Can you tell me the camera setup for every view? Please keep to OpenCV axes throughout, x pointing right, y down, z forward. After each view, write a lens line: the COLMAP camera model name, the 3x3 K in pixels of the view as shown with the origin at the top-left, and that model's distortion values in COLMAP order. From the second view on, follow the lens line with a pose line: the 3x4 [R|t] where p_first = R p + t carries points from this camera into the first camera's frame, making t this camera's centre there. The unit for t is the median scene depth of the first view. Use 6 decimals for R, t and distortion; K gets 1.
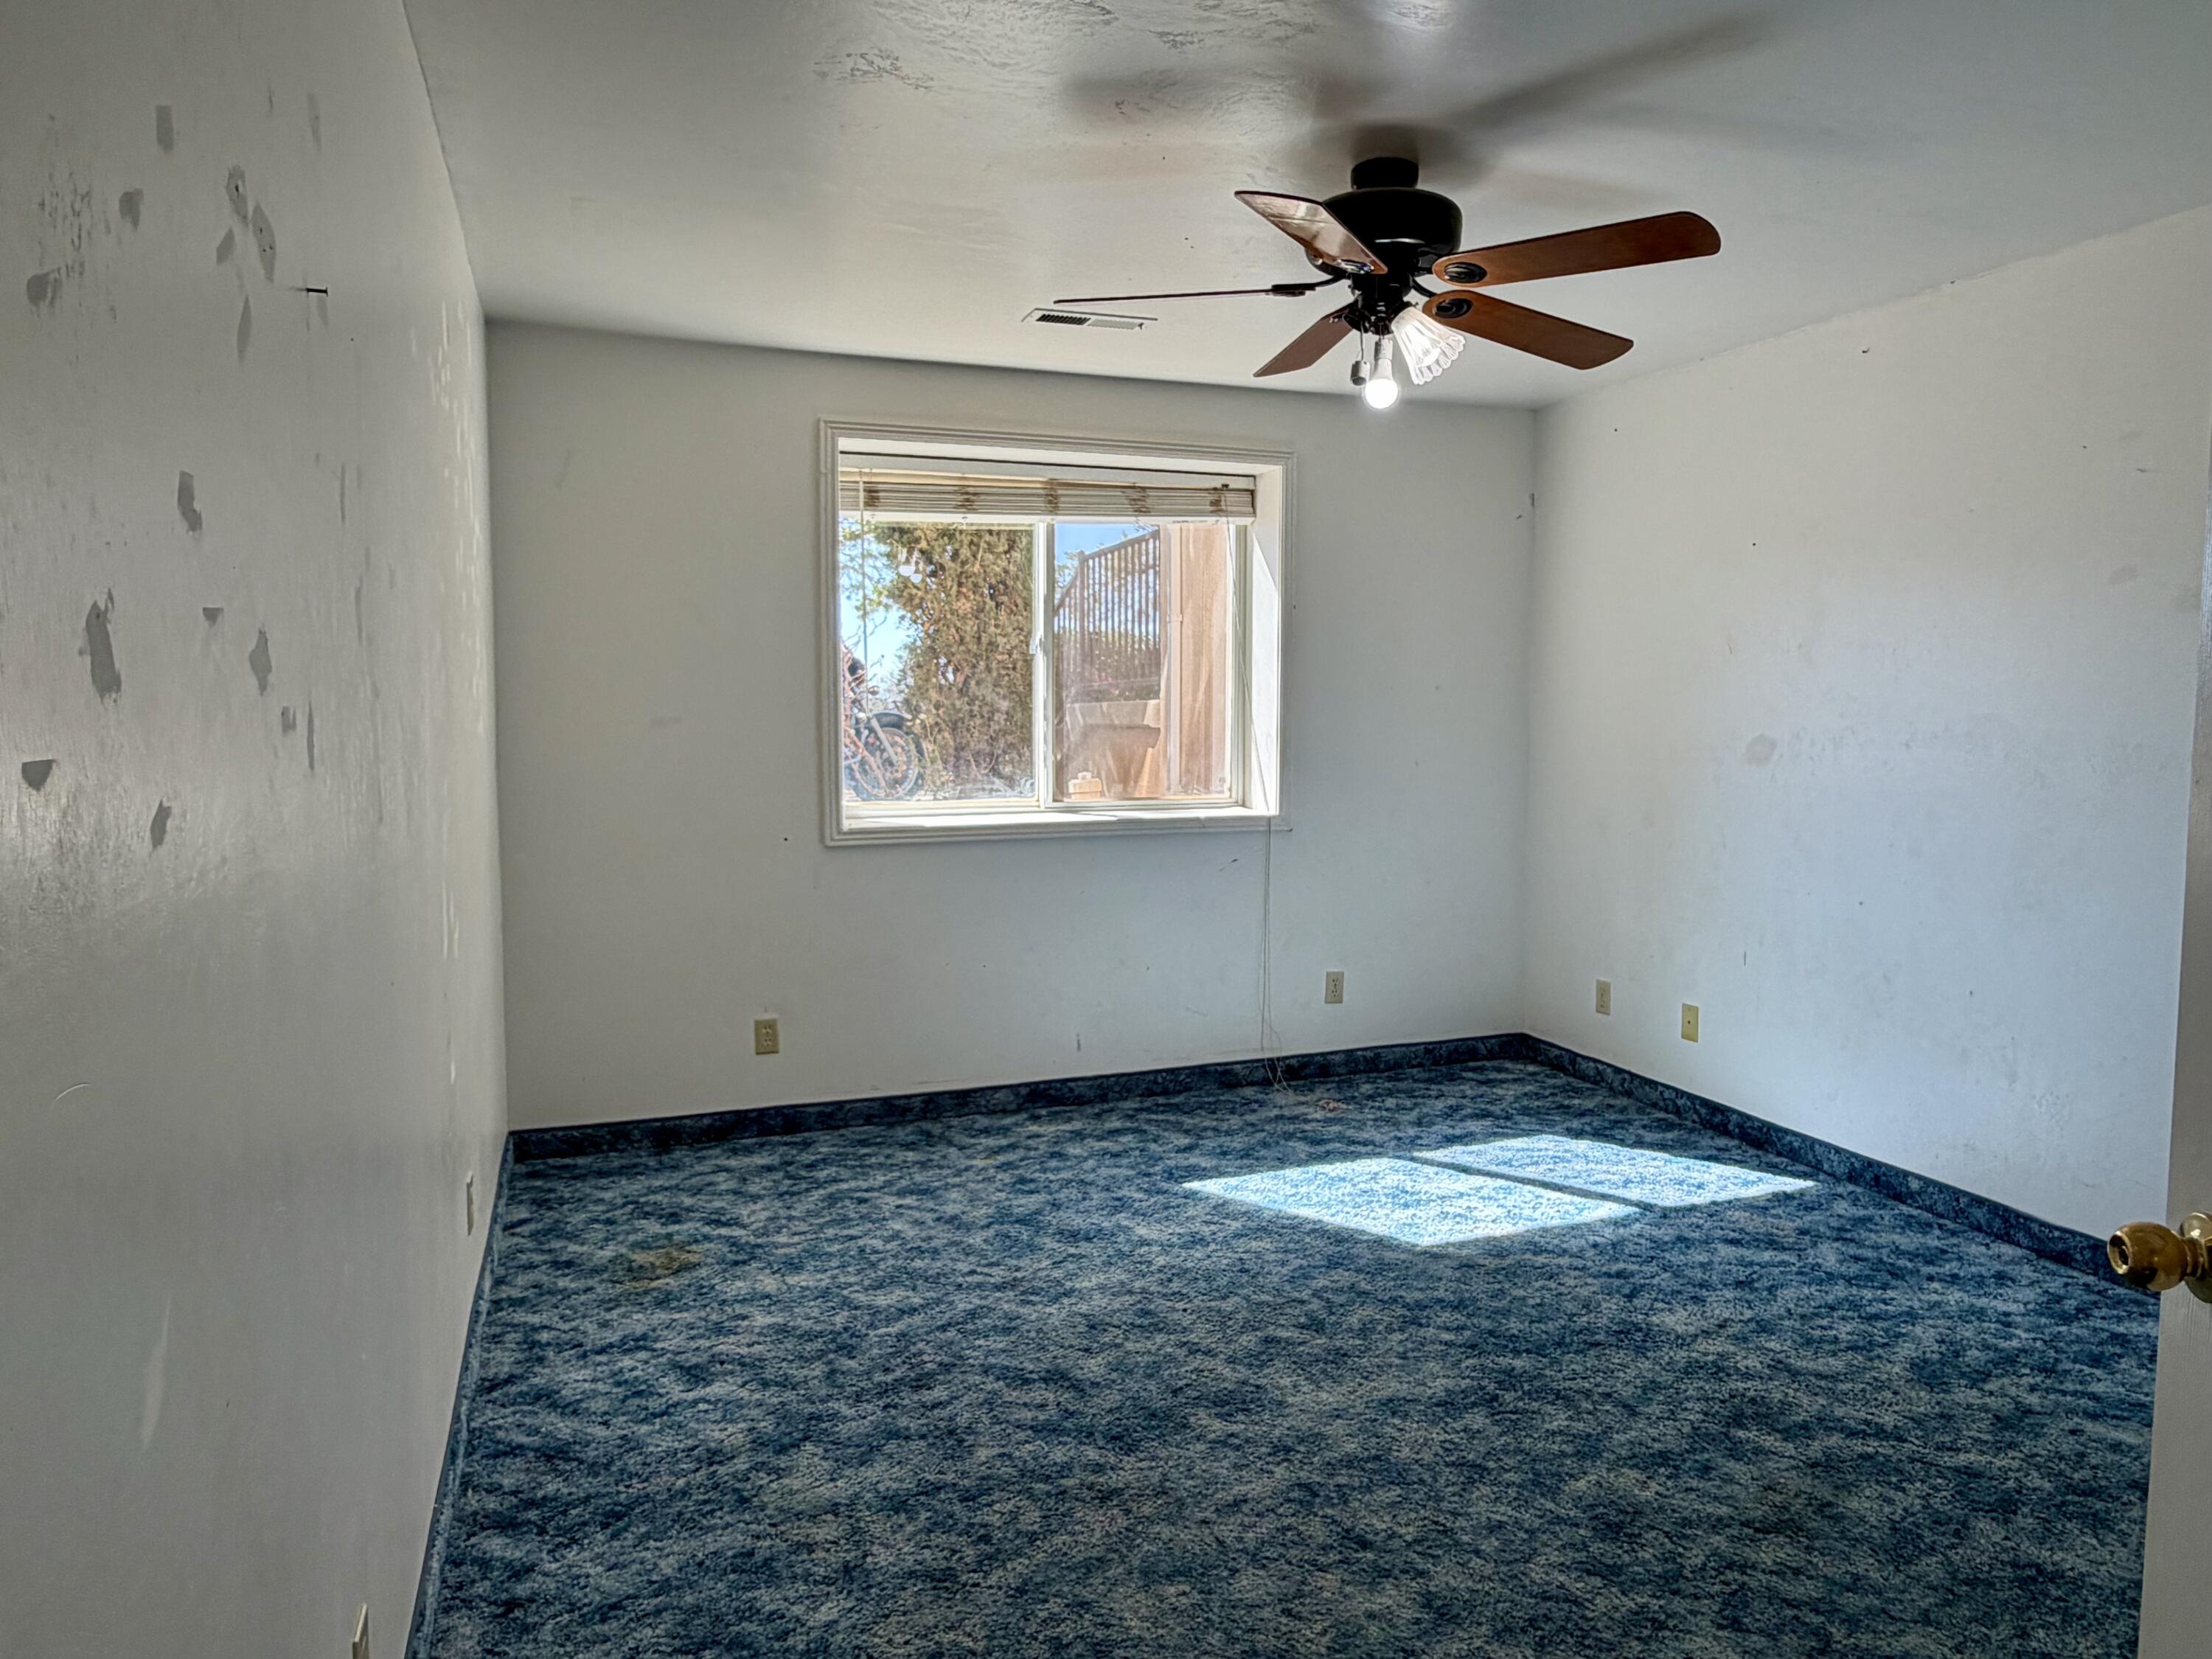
lens RADIAL K [[1481.3, 0, 1106.0], [0, 1481.3, 829.5], [0, 0, 1]] dist [0.002800, -0.000252]
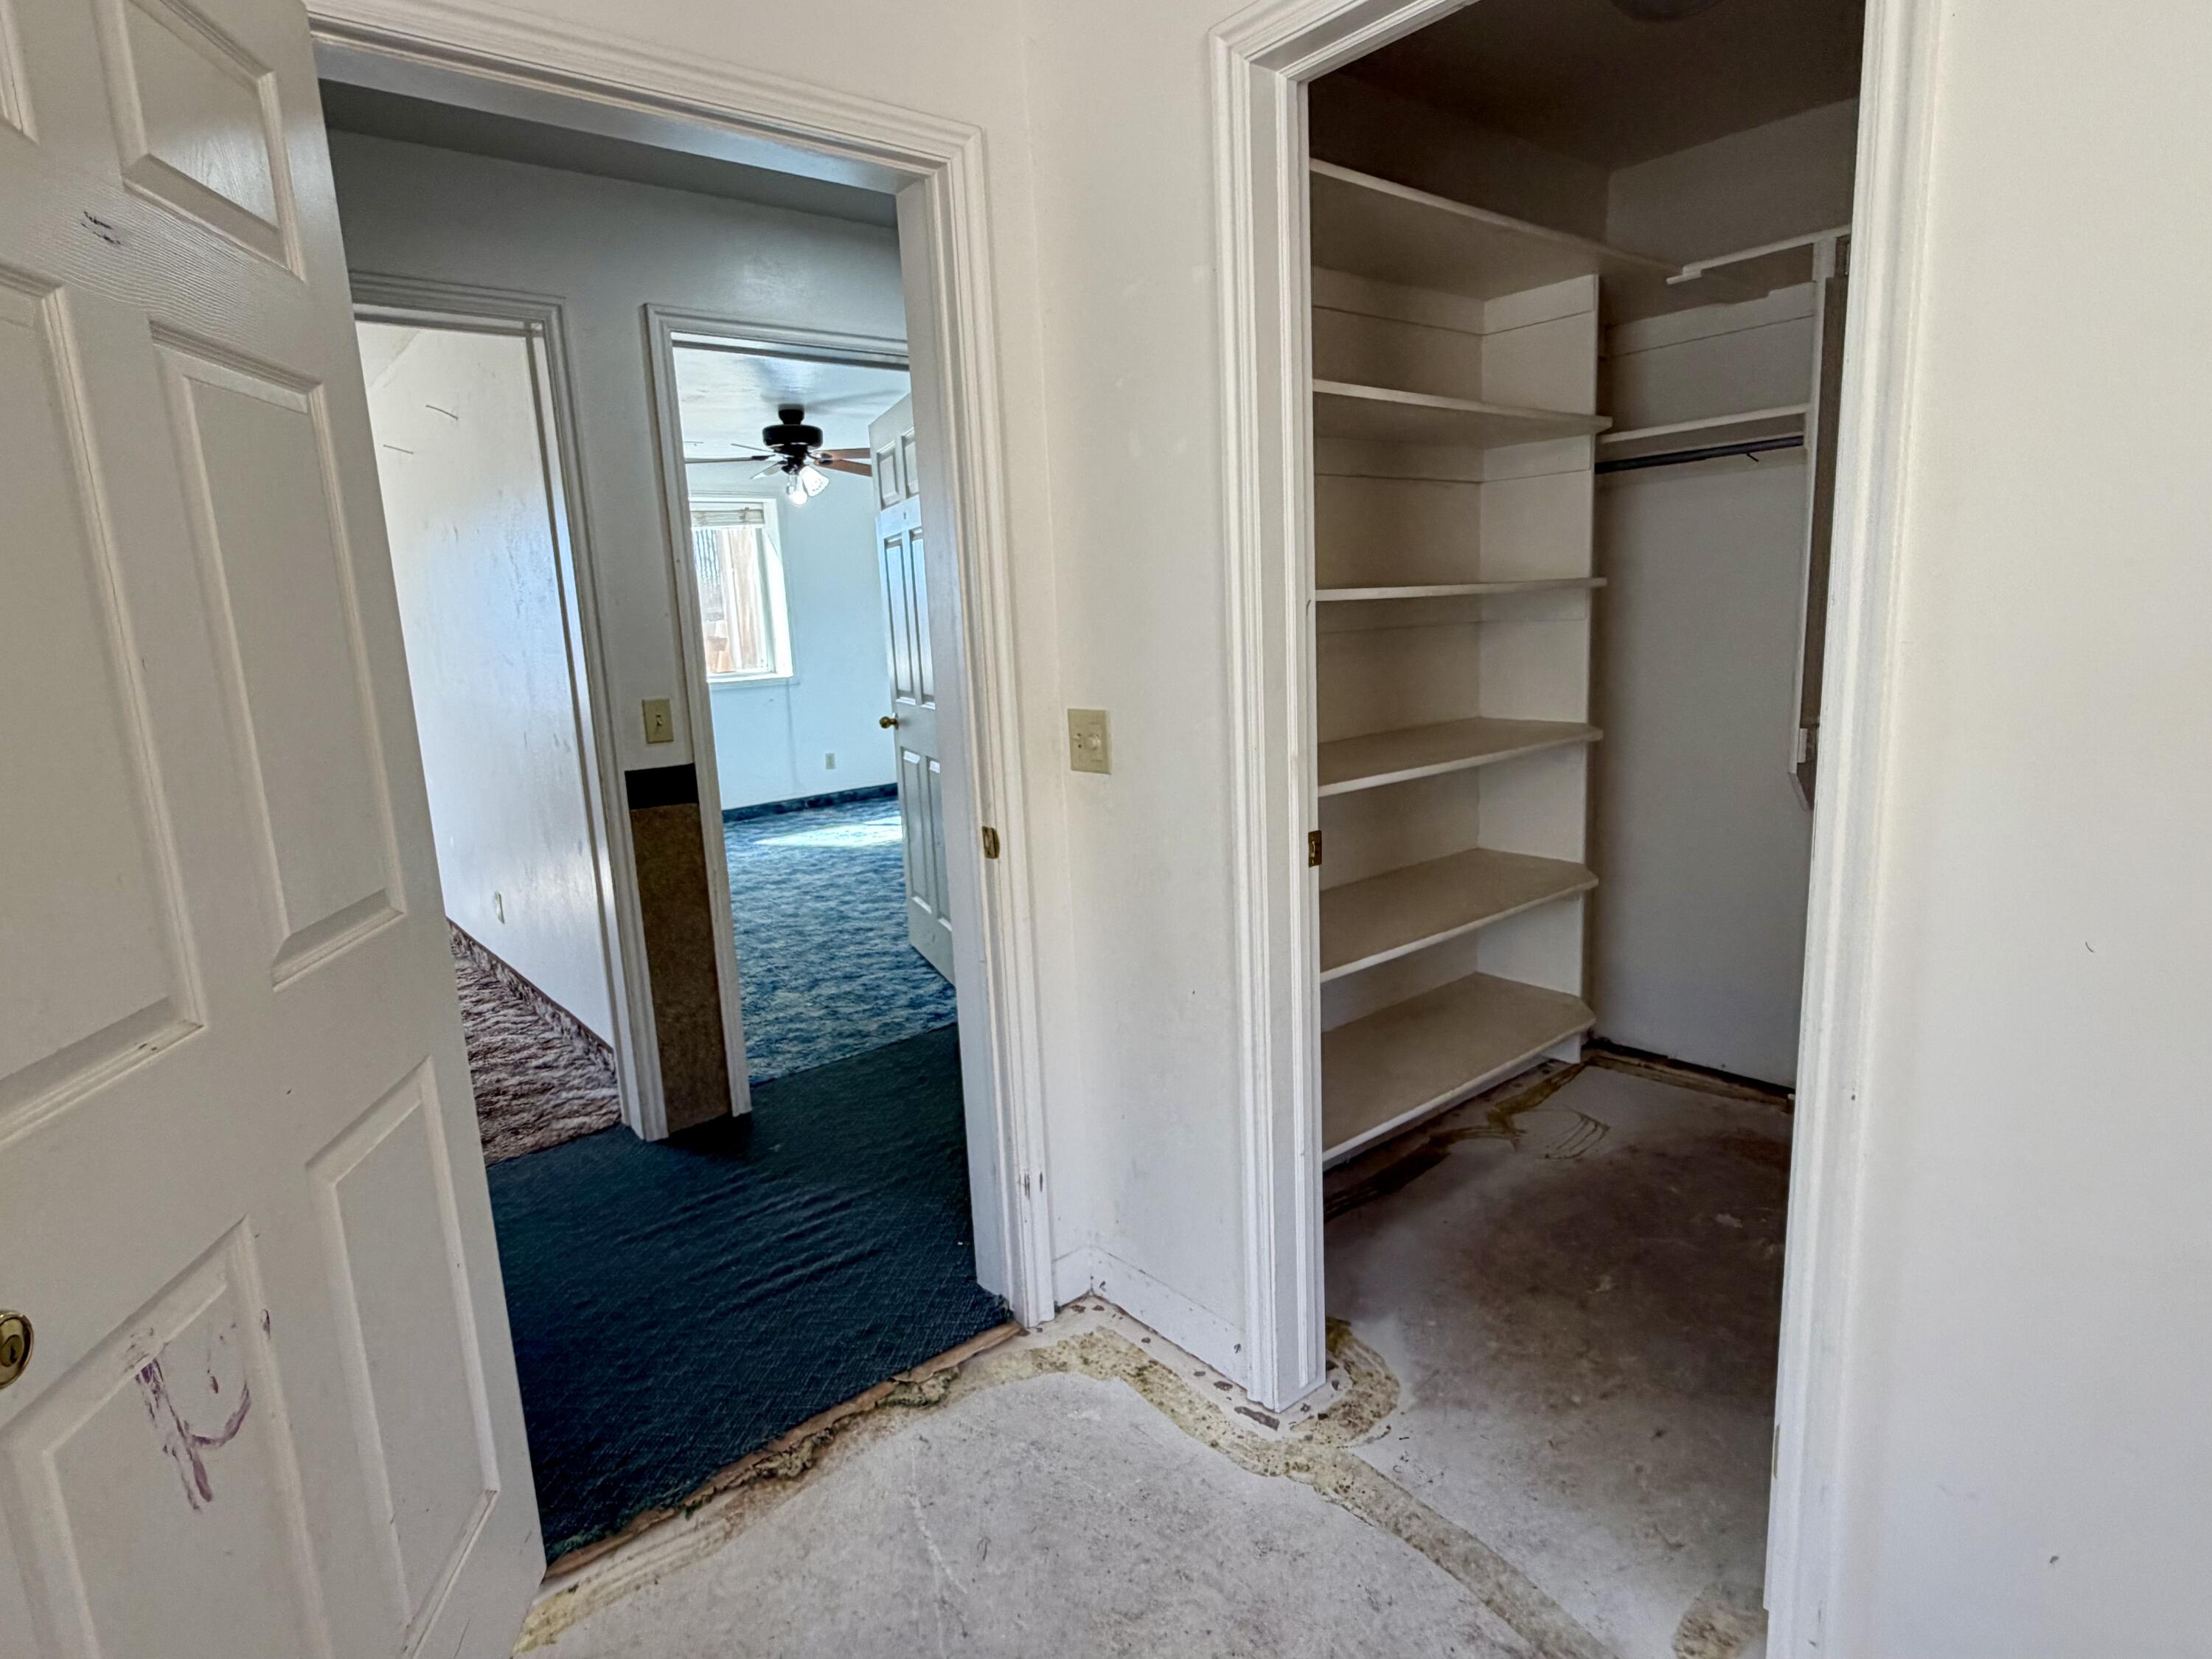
lens RADIAL K [[1171.5, 0, 1106.0], [0, 1171.5, 829.5], [0, 0, 1]] dist [-0.000736, -0.000071]
pose [[0.939981, -0.101193, 0.325876, -0.022259], [0.069914, 0.991869, 0.106337, 0.060926], [-0.333987, -0.077172, 0.939413, -0.668184]]
